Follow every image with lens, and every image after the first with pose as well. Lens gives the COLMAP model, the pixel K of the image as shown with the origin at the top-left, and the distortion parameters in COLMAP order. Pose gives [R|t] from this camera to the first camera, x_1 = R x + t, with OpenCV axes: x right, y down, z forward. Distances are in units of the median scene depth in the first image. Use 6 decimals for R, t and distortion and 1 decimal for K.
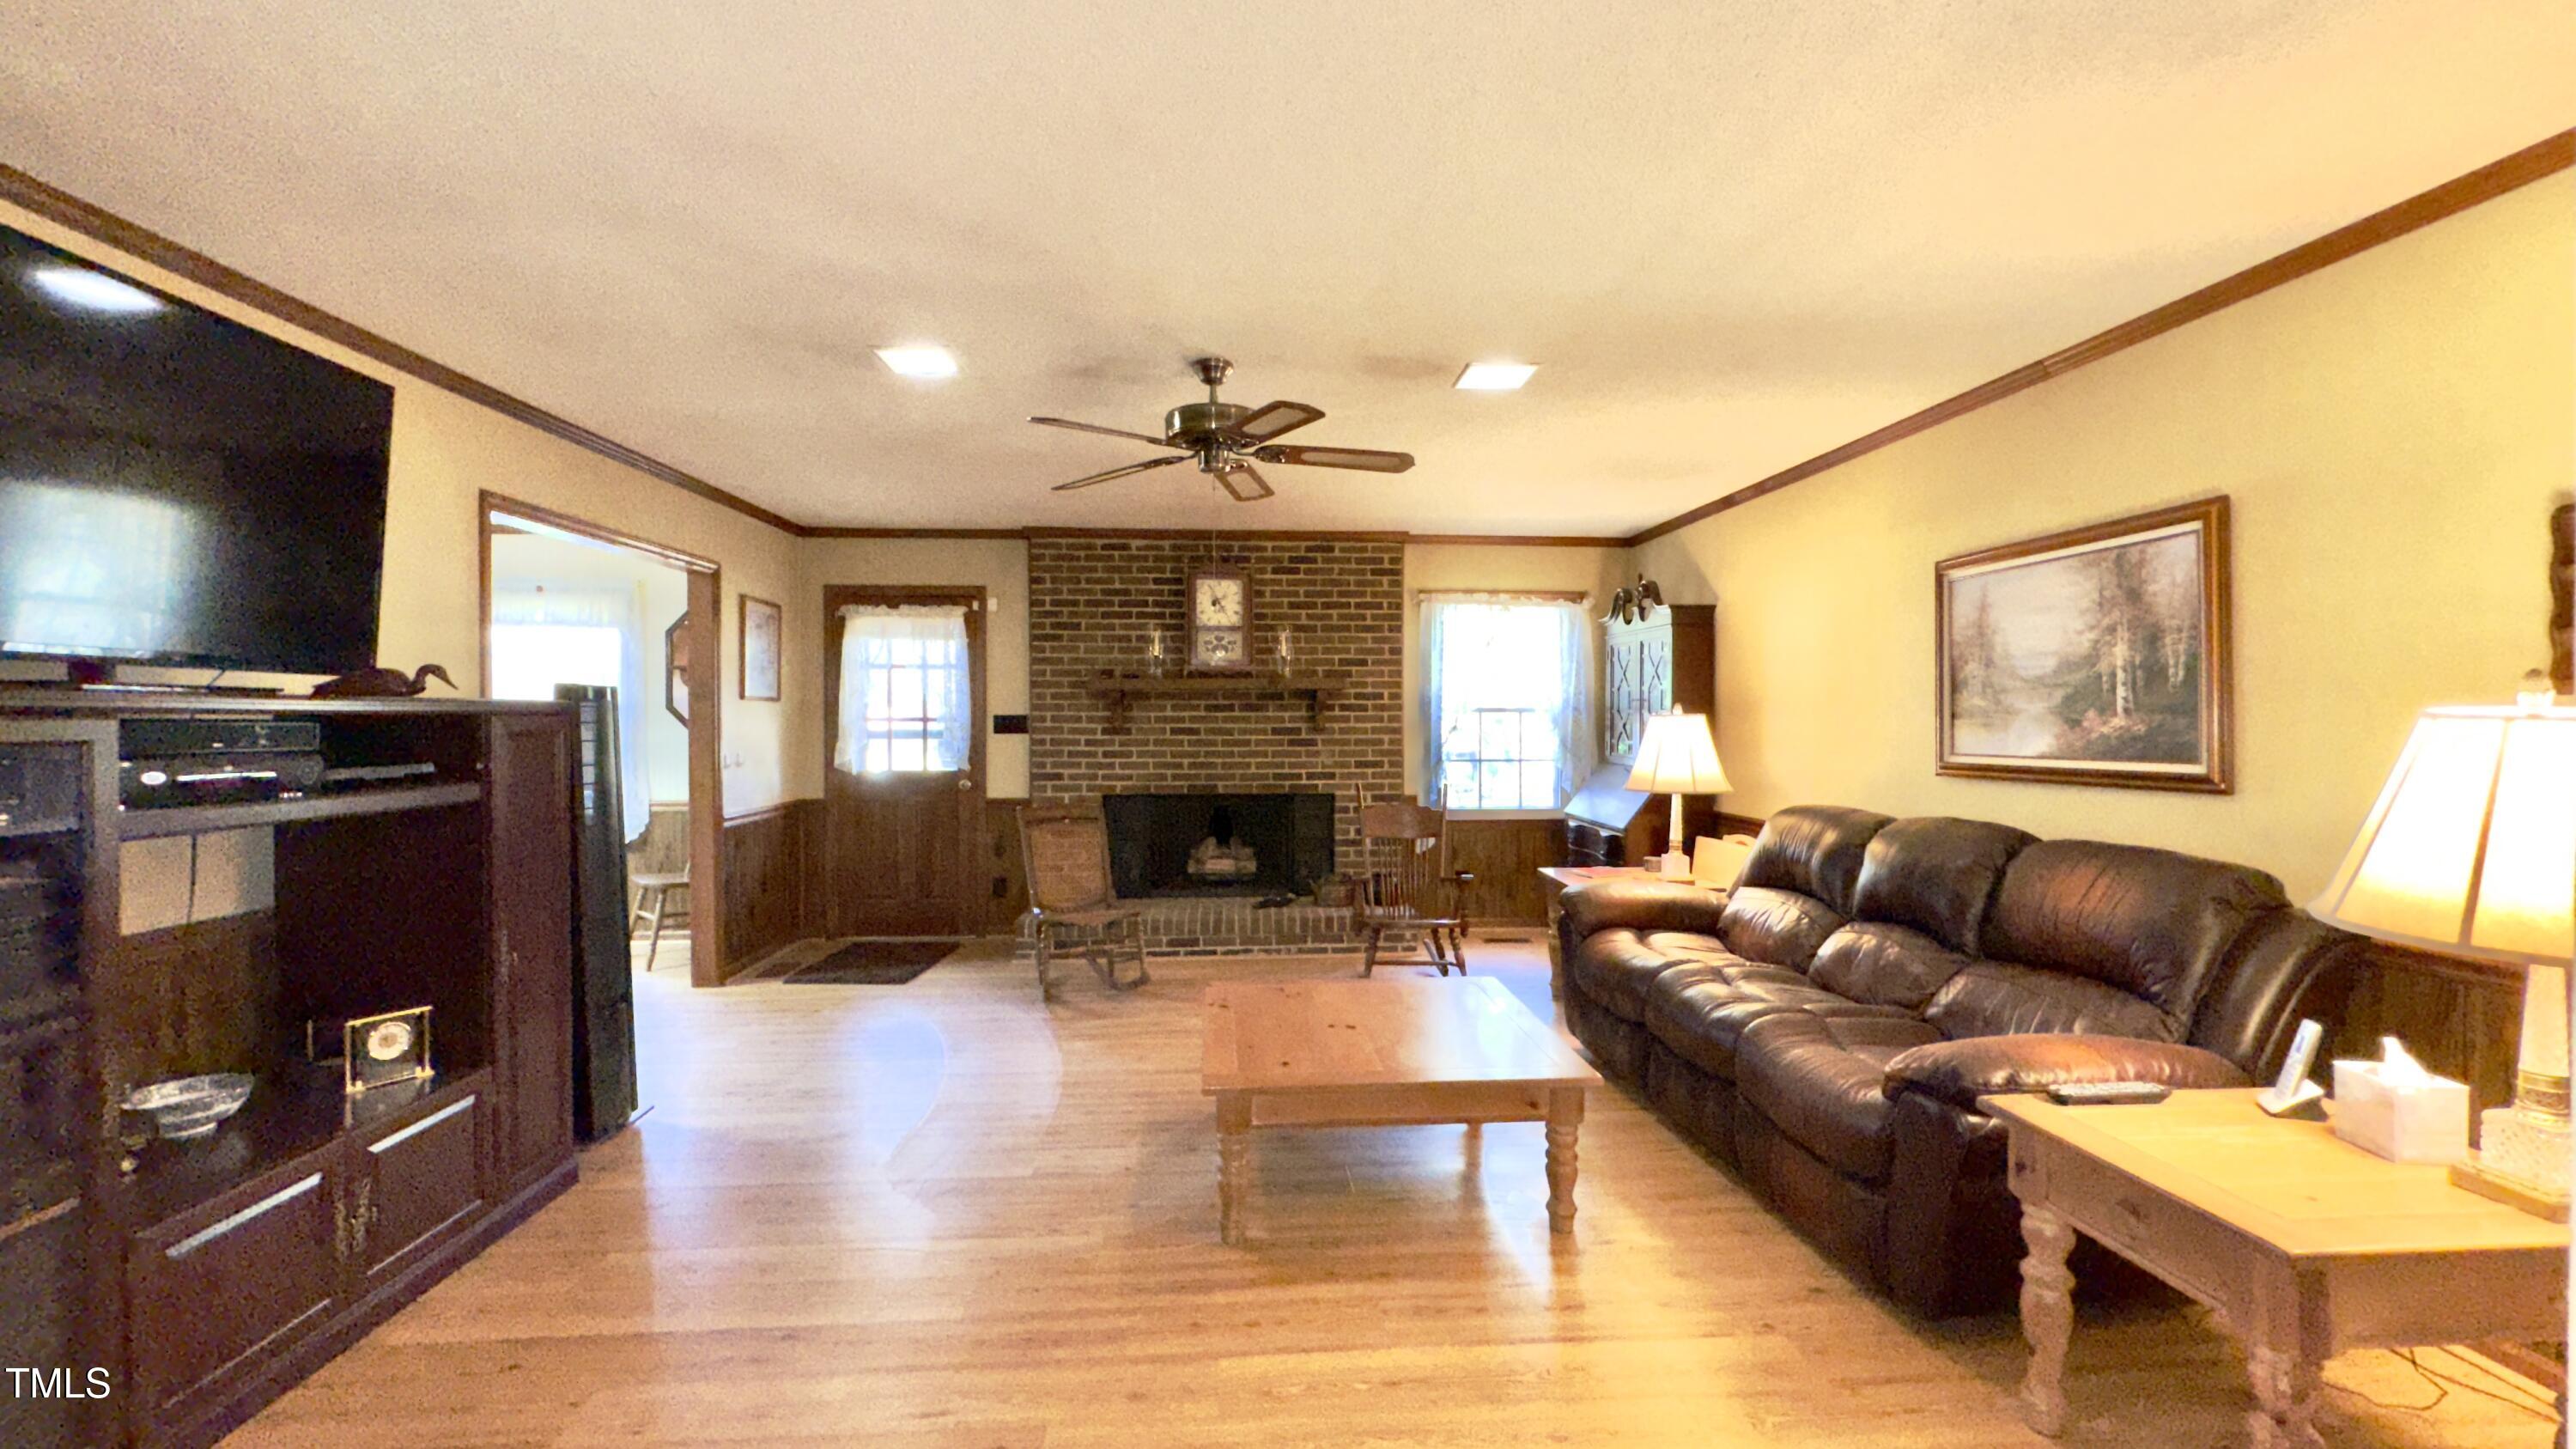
lens RADIAL K [[1026.6, 0, 1288.6], [0, 1026.6, 723.3], [0, 0, 1]] dist [-0.005117, 0.000286]
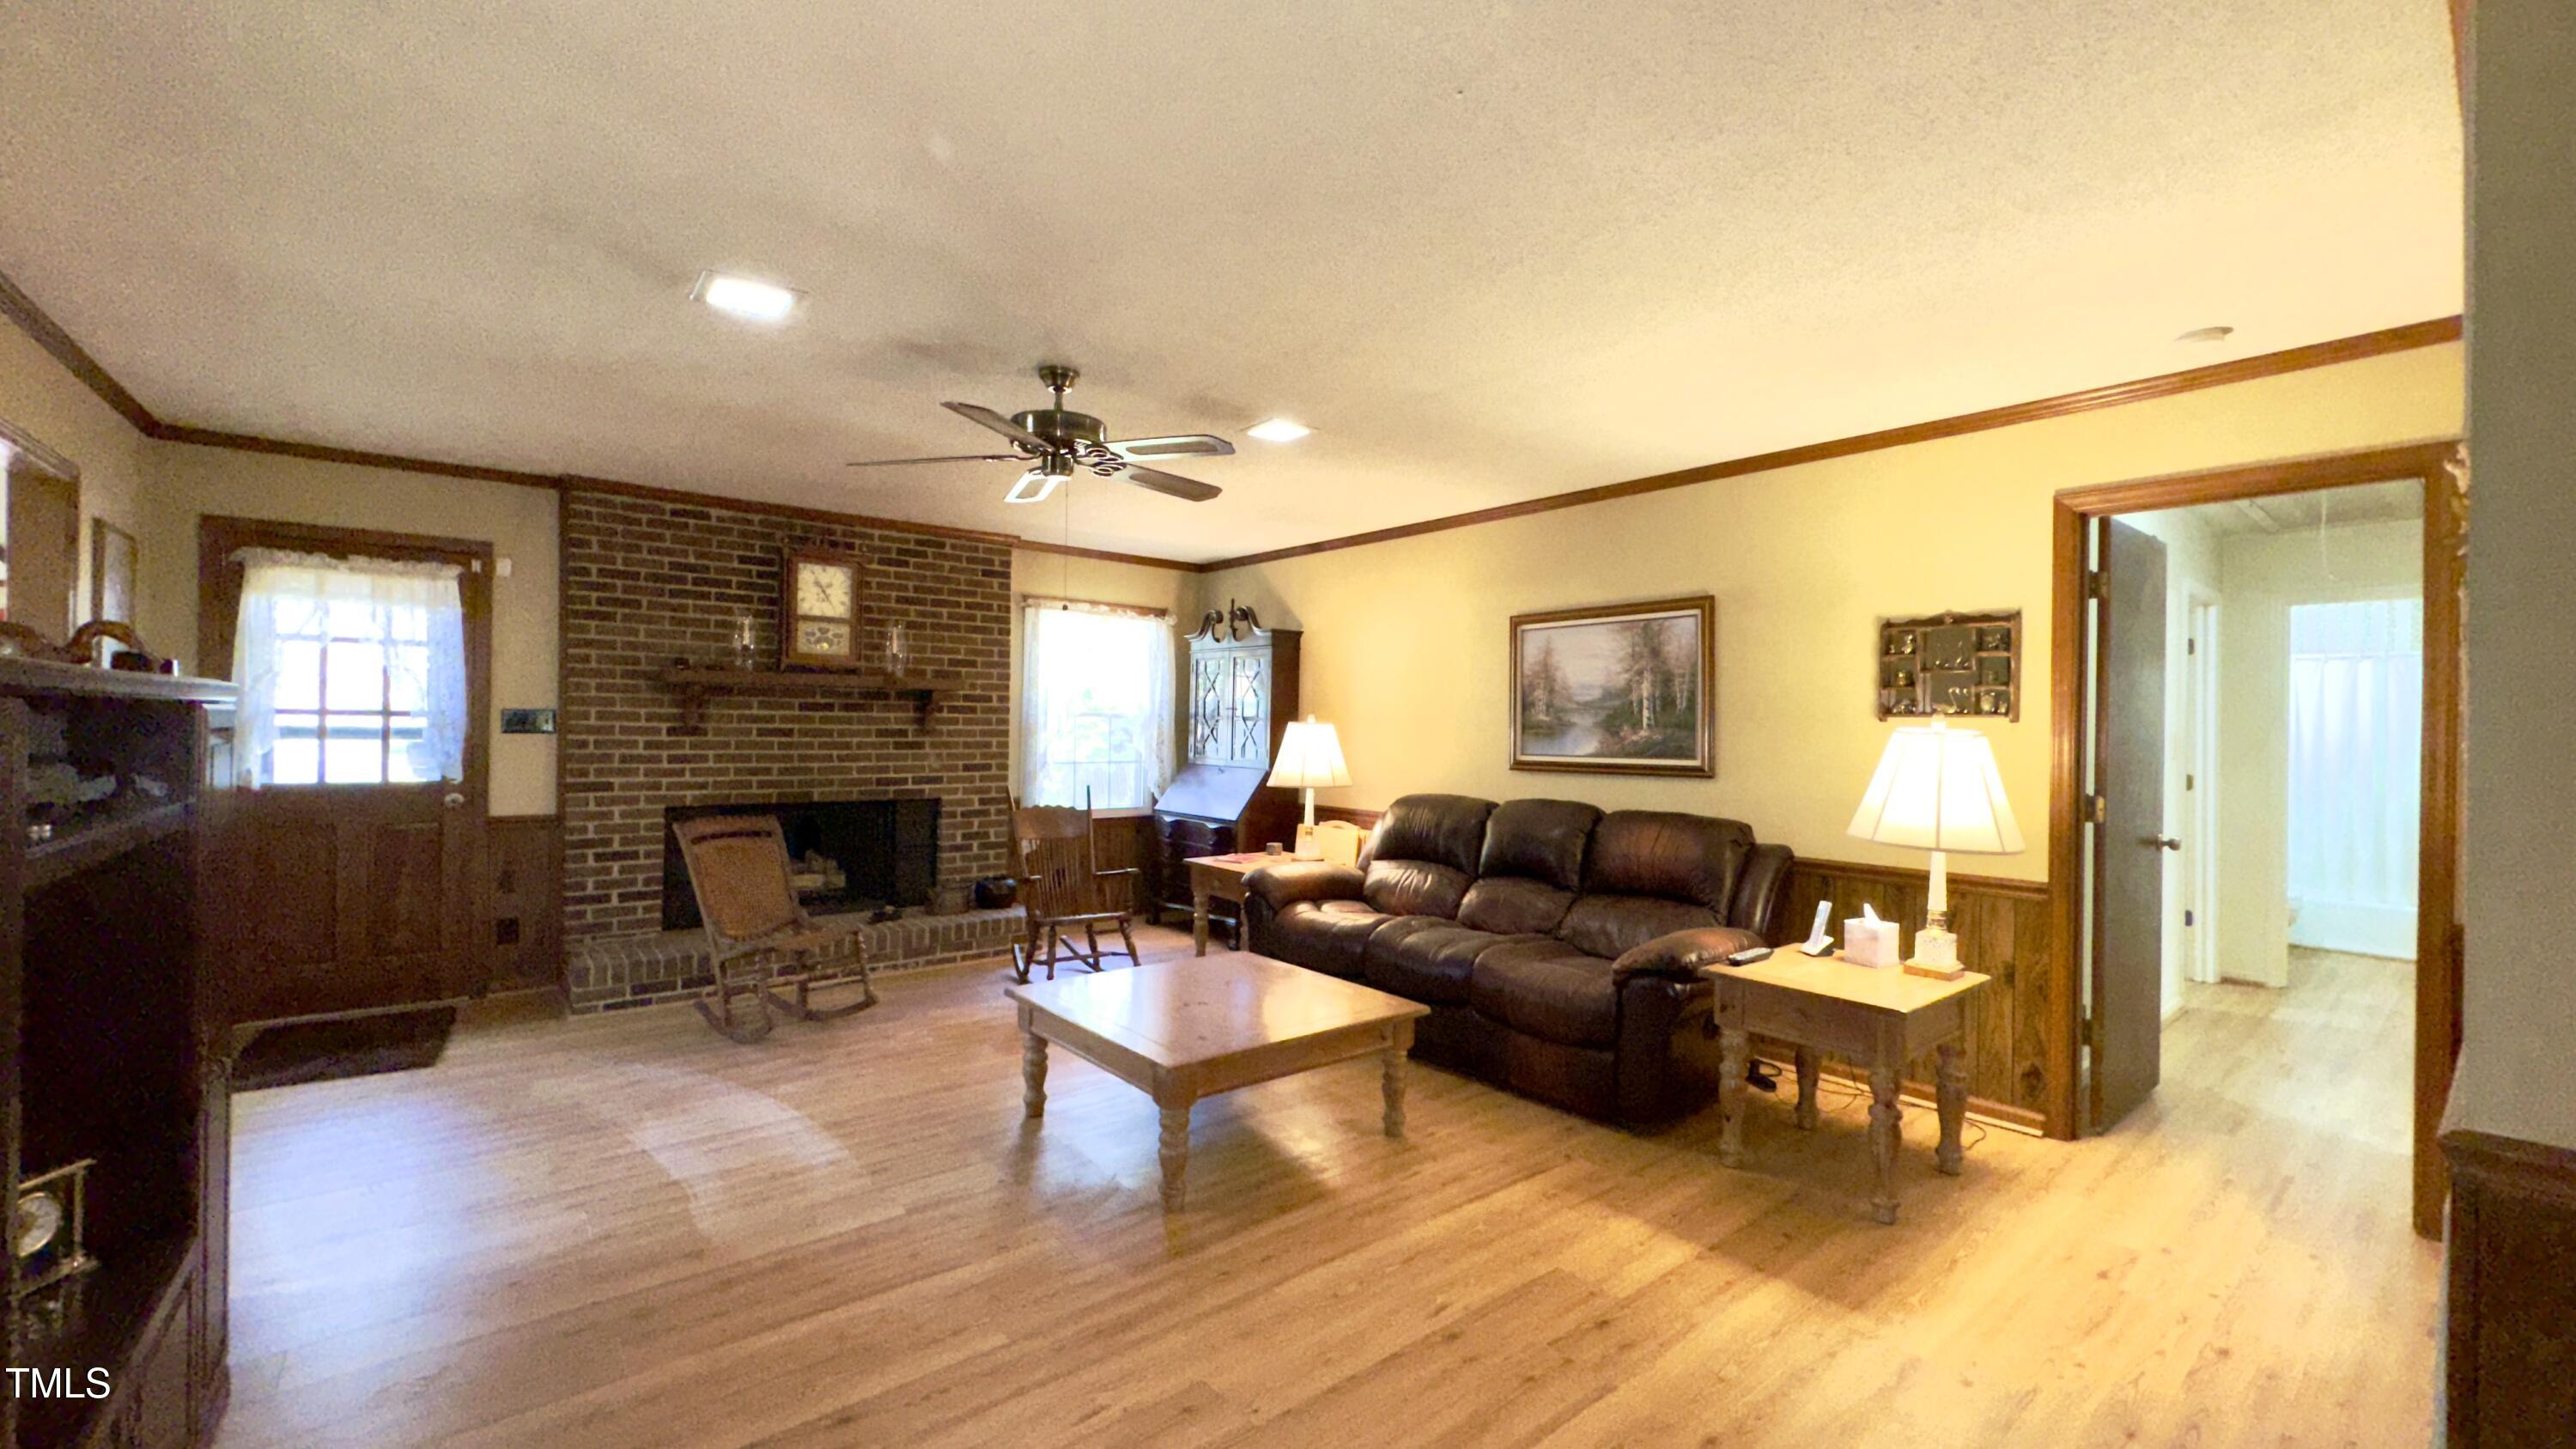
lens RADIAL K [[1026.6, 0, 1288.6], [0, 1026.6, 723.3], [0, 0, 1]] dist [-0.005117, 0.000286]
pose [[0.815961, 0.014025, 0.577936, -0.252350], [-0.012389, 0.999900, -0.006773, 0.000564], [-0.577974, -0.001634, 0.816054, 0.022936]]
